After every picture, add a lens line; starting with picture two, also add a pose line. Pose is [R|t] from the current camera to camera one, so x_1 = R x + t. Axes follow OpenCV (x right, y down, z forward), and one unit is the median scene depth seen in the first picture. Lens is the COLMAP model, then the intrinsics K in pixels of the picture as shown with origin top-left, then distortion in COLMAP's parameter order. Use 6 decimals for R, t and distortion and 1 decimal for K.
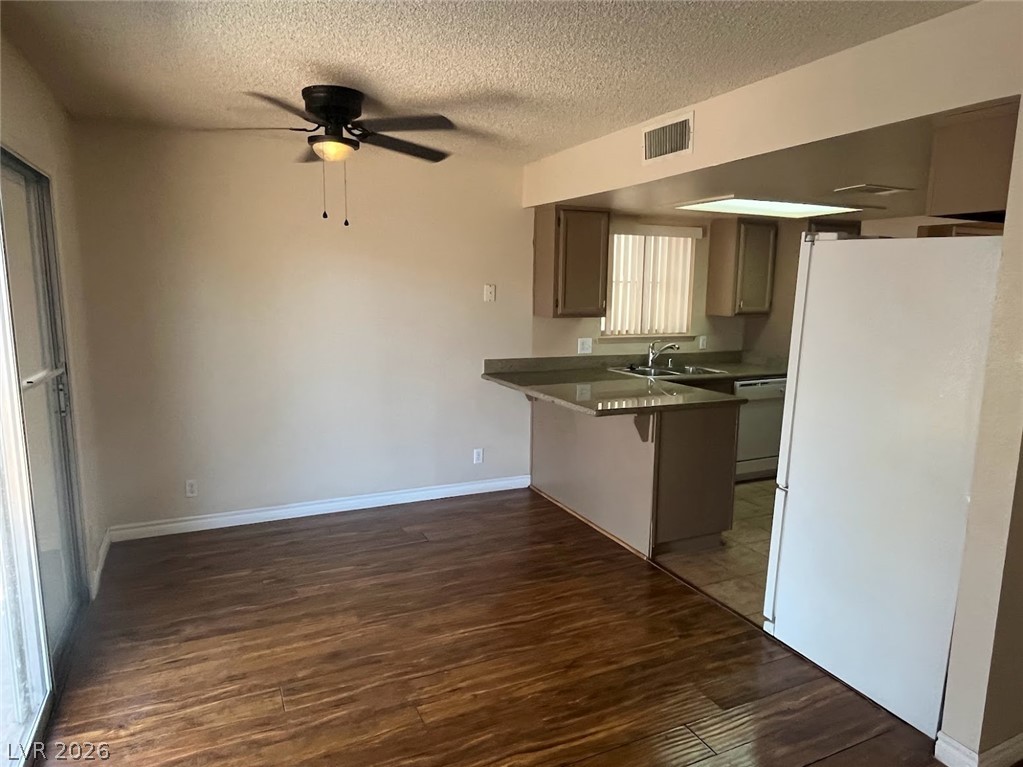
lens RADIAL K [[650.0, 0, 510.8], [0, 650.0, 389.0], [0, 0, 1]] dist [0.003682, -0.008237]
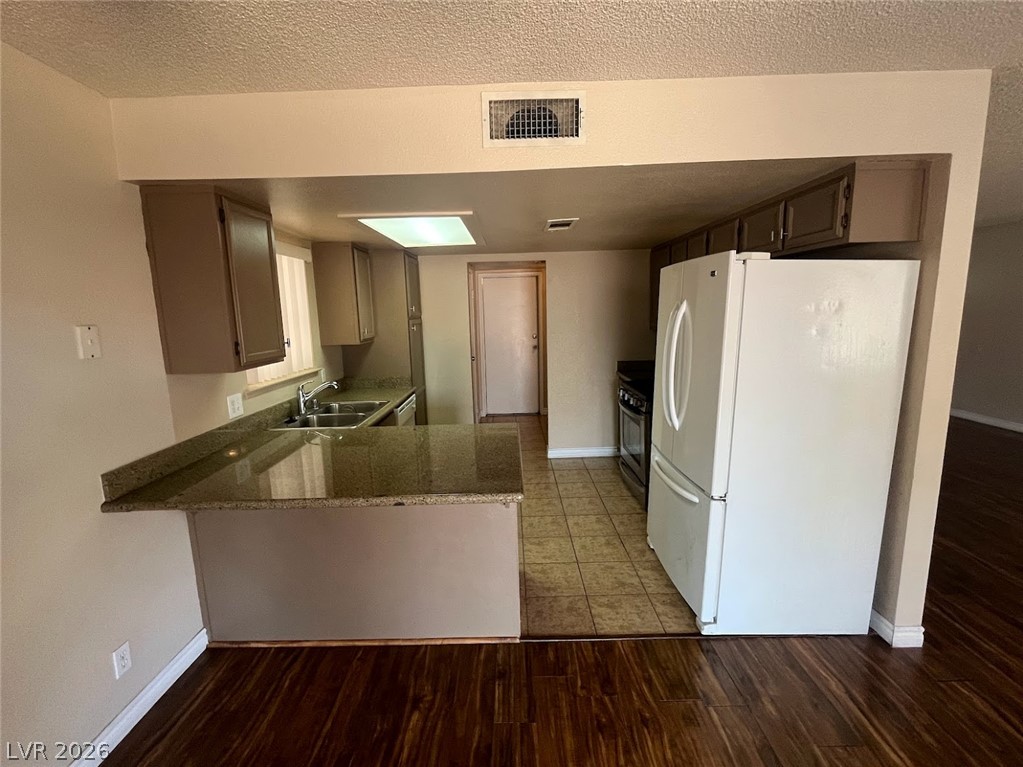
lens RADIAL K [[459.0, 0, 505.4], [0, 459.0, 381.7], [0, 0, 1]] dist [-0.003122, -0.000019]
pose [[0.432943, -0.166981, 0.885820, -0.275247], [0.175055, 0.979559, 0.099094, -0.128737], [-0.884260, 0.112165, 0.453324, 0.749250]]
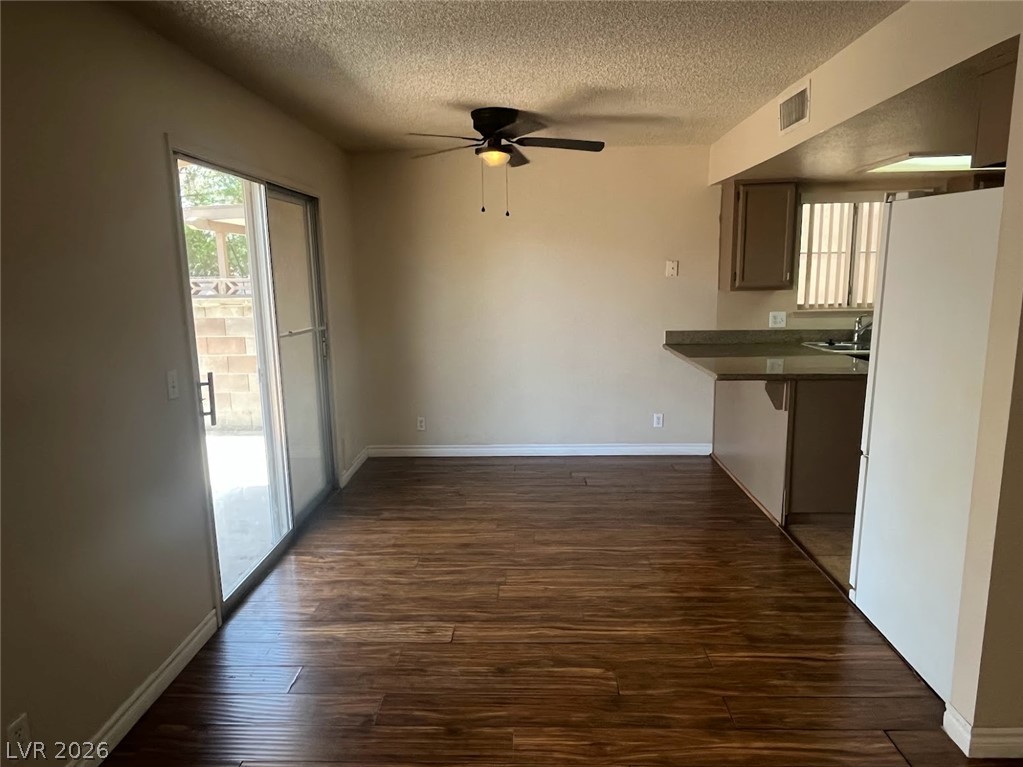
lens RADIAL K [[650.0, 0, 509.1], [0, 650.0, 385.1], [0, 0, 1]] dist [0.003682, -0.008237]
pose [[0.886988, 0.051977, -0.458857, 0.304765], [-0.043787, 0.998635, 0.028479, 0.033485], [0.459711, -0.005169, 0.888053, -0.099682]]
